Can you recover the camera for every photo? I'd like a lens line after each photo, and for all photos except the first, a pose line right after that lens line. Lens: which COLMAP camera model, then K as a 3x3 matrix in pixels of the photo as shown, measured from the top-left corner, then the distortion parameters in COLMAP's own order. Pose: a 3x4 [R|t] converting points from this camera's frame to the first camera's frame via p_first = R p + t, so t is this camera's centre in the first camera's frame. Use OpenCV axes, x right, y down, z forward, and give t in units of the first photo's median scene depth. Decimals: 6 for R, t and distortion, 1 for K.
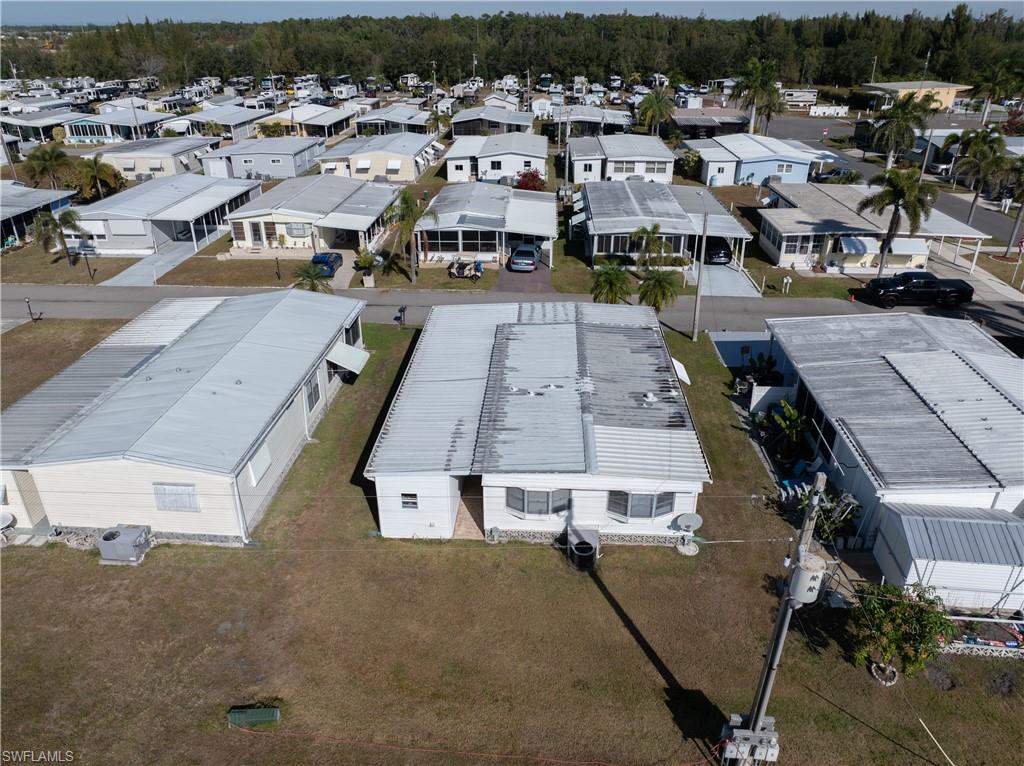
lens RADIAL K [[722.5, 0, 512.0], [0, 722.5, 383.0], [0, 0, 1]] dist [-0.024279, 0.004078]
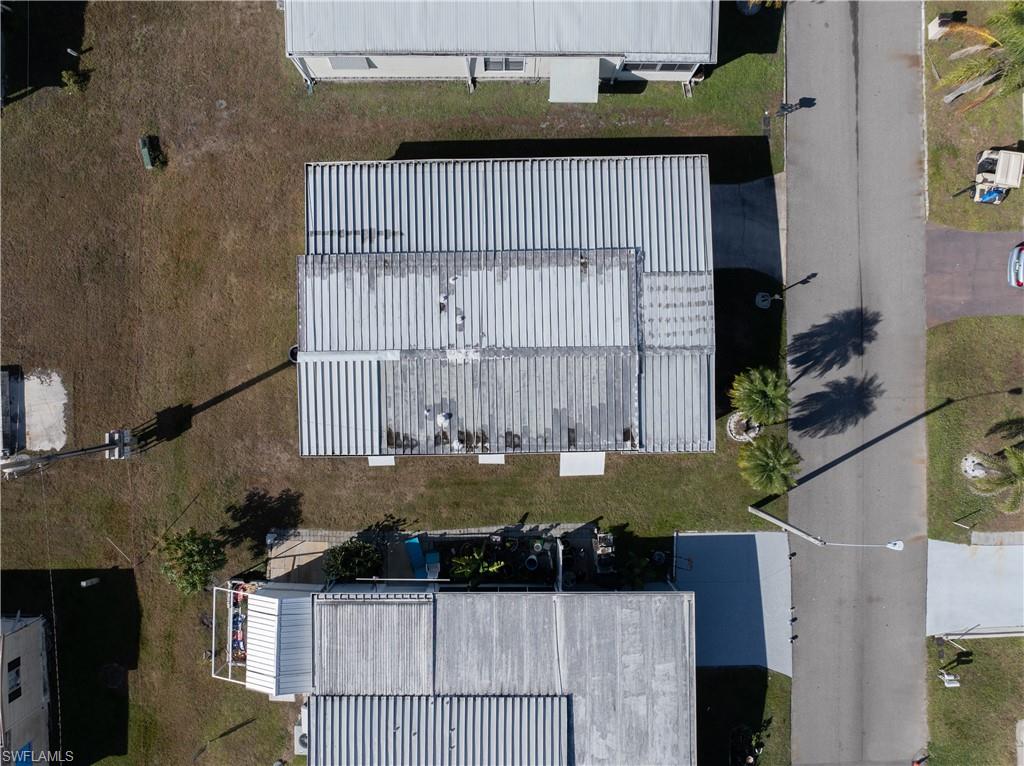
lens RADIAL K [[722.5, 0, 512.0], [0, 722.5, 383.0], [0, 0, 1]] dist [-0.024279, 0.004078]
pose [[0.069350, 0.997563, 0.007670, 0.159765], [-0.451532, 0.024532, 0.891918, -1.030597], [0.889556, -0.065318, 0.452133, 0.726500]]
